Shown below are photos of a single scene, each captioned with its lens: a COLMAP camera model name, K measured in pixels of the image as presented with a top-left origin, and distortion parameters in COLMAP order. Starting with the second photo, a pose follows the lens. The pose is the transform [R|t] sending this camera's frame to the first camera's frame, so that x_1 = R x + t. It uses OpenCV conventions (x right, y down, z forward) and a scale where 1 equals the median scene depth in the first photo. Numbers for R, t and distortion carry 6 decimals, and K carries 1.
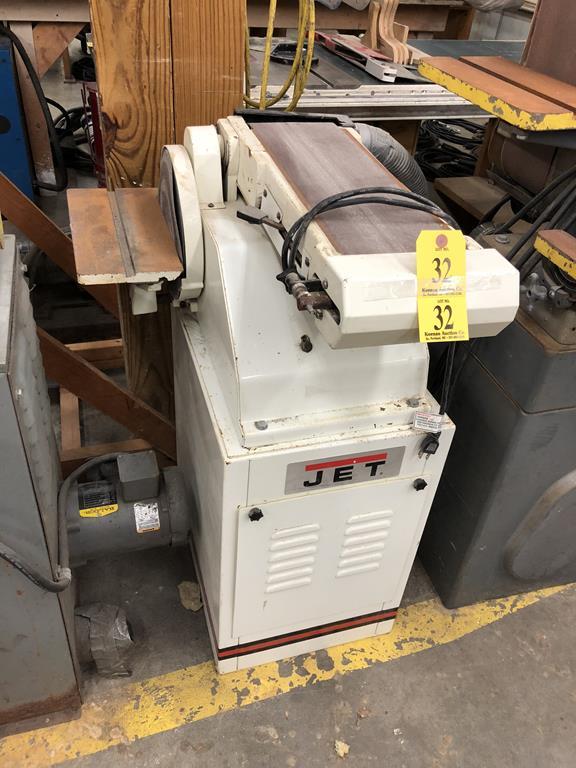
lens RADIAL K [[628.6, 0, 288.6], [0, 628.6, 383.0], [0, 0, 1]] dist [0.033618, -0.033680]
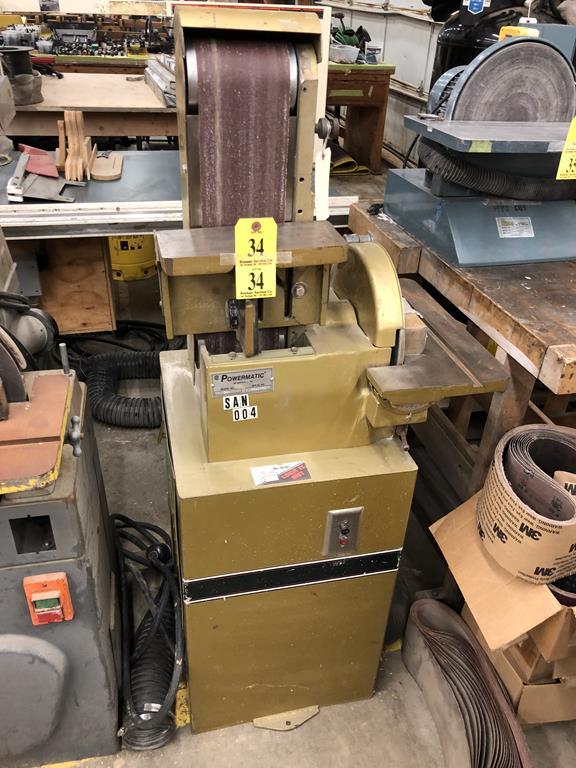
lens RADIAL K [[628.6, 0, 289.3], [0, 628.6, 383.4], [0, 0, 1]] dist [0.033618, -0.033680]
pose [[0.997535, 0.007741, -0.069744, 1.015238], [-0.014986, 0.994468, -0.103964, -0.147816], [0.068553, 0.104753, 0.992133, 0.114647]]
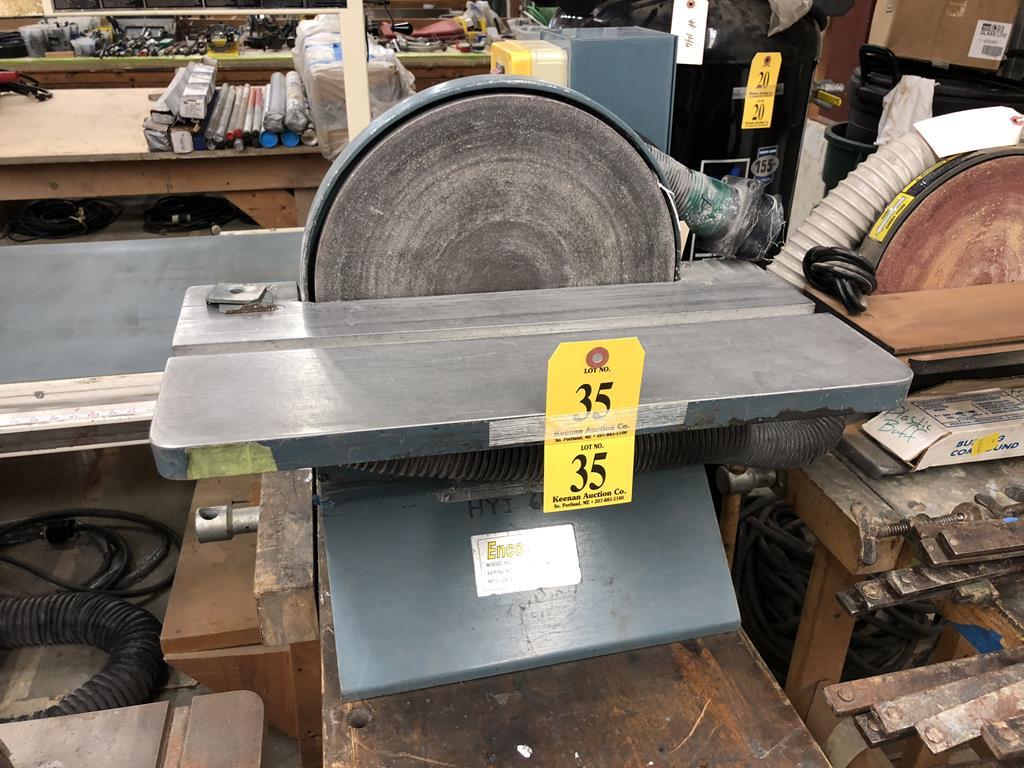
lens RADIAL K [[838.1, 0, 517.9], [0, 838.1, 384.8], [0, 0, 1]] dist [0.033618, -0.033680]
pose [[0.993580, -0.014462, -0.112201, 1.417422], [-0.006246, 0.983269, -0.182051, -0.584787], [0.112957, 0.181583, 0.976867, 0.696885]]
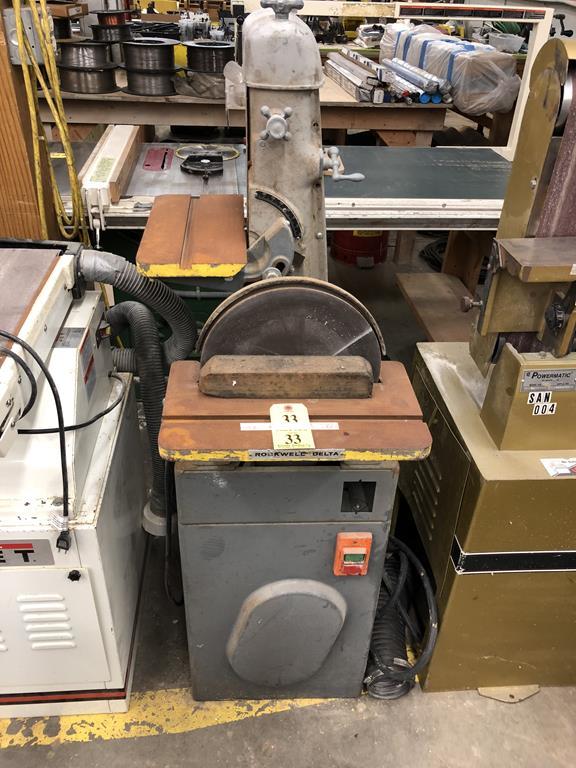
lens RADIAL K [[628.6, 0, 287.8], [0, 628.6, 387.9], [0, 0, 1]] dist [0.033618, -0.033680]
pose [[0.974182, 0.093492, -0.205498, 0.706824], [-0.109248, 0.991775, -0.066689, -0.121420], [0.197573, 0.087418, 0.976383, -0.031385]]
